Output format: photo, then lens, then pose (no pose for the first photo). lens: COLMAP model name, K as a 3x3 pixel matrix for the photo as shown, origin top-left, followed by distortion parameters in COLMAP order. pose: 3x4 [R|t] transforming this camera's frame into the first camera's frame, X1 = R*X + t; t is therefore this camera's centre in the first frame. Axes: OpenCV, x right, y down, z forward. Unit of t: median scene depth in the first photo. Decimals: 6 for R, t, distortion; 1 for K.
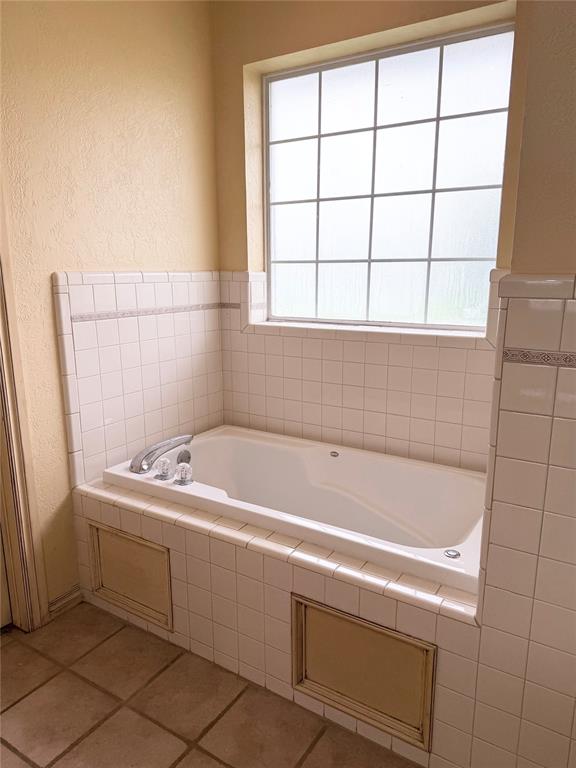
lens RADIAL K [[541.7, 0, 288.0], [0, 541.7, 384.0], [0, 0, 1]] dist [0.141248, -0.195810]
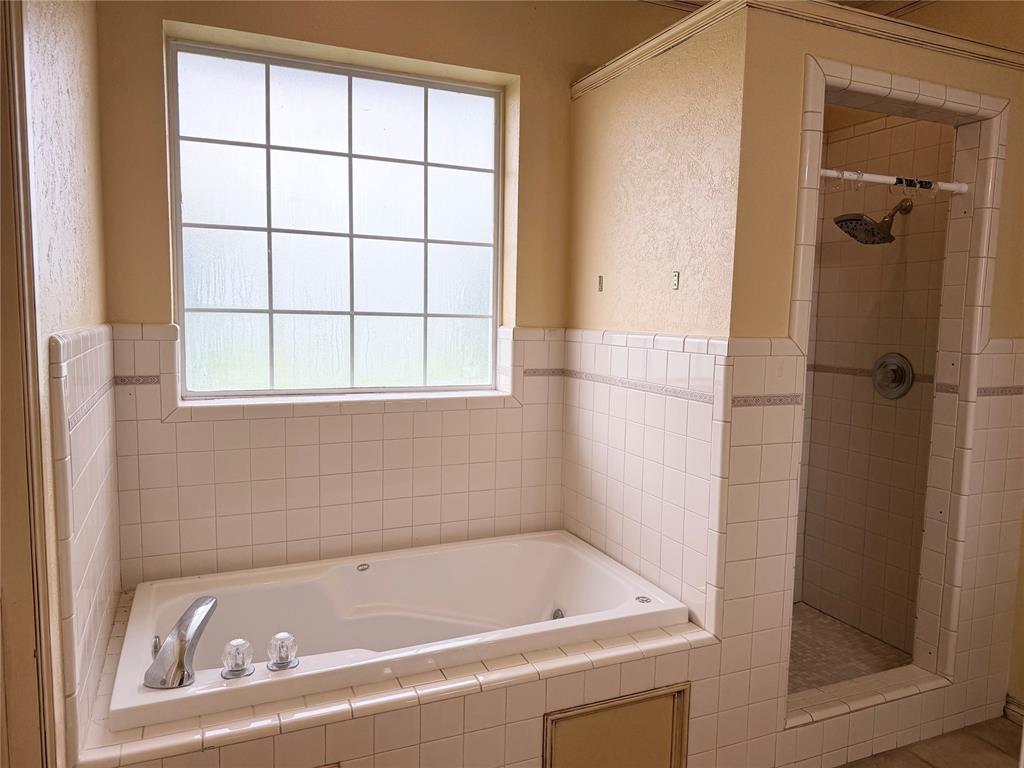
lens RADIAL K [[722.3, 0, 508.5], [0, 722.3, 387.1], [0, 0, 1]] dist [0.141248, -0.195810]
pose [[0.563139, -0.070113, 0.823382, -0.618539], [0.153943, 0.987853, -0.021169, -0.063908], [-0.811896, 0.138675, 0.567092, 0.237894]]
